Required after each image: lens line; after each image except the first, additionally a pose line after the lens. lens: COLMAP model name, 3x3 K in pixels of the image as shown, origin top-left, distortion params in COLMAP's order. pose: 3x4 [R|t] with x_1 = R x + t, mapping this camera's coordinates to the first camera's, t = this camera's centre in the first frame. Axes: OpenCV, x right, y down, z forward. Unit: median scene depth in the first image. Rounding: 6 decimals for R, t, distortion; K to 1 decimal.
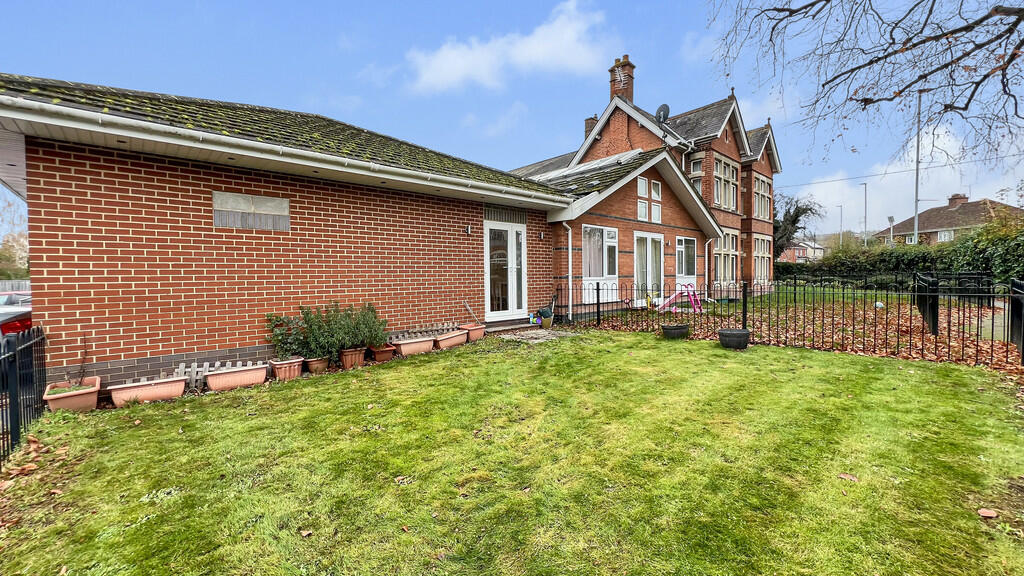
lens RADIAL K [[411.3, 0, 511.0], [0, 411.3, 287.3], [0, 0, 1]] dist [0.000559, -0.000326]
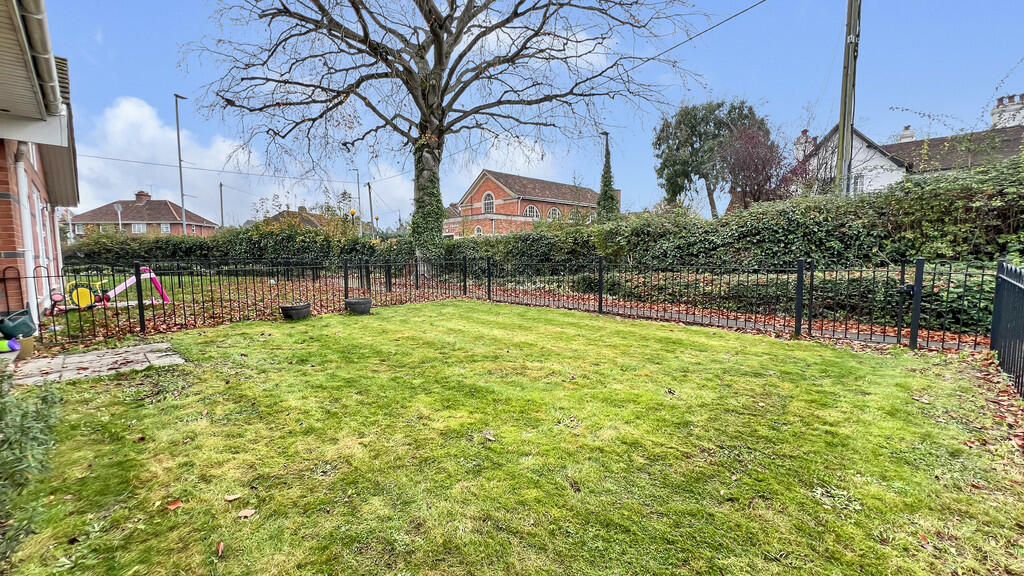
lens RADIAL K [[411.3, 0, 508.8], [0, 411.3, 285.1], [0, 0, 1]] dist [0.000559, -0.000326]
pose [[-0.054497, -0.057298, 0.996869, -0.232704], [0.044249, 0.997233, 0.059738, 0.006809], [-0.997533, 0.047366, -0.051811, 0.238965]]
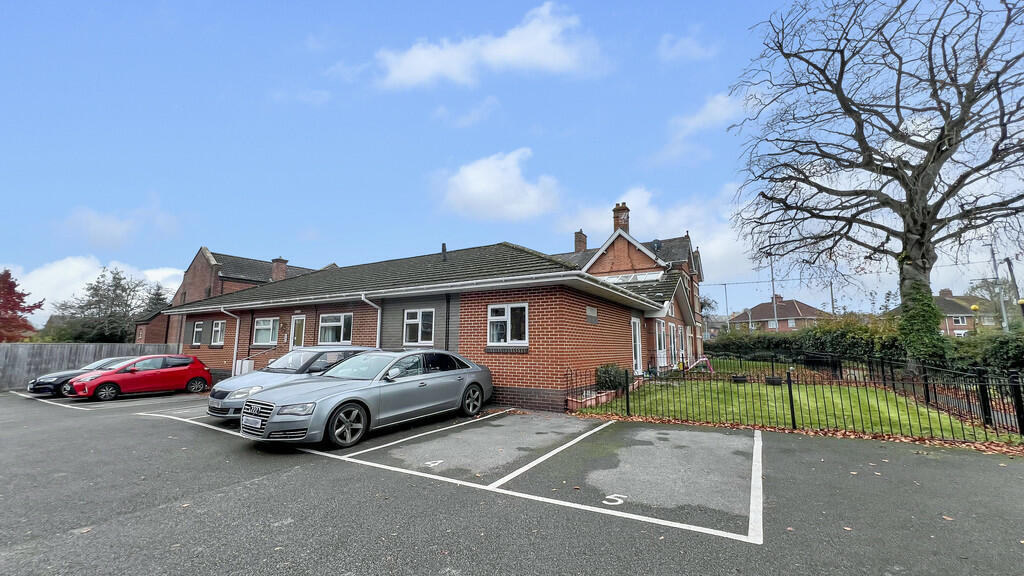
lens RADIAL K [[411.3, 0, 509.9], [0, 411.3, 286.5], [0, 0, 1]] dist [0.000559, -0.000326]
pose [[0.961200, 0.058064, 0.269673, -0.508346], [-0.010444, 0.984556, -0.174761, 0.009968], [-0.275656, 0.165163, 0.946961, -0.265398]]
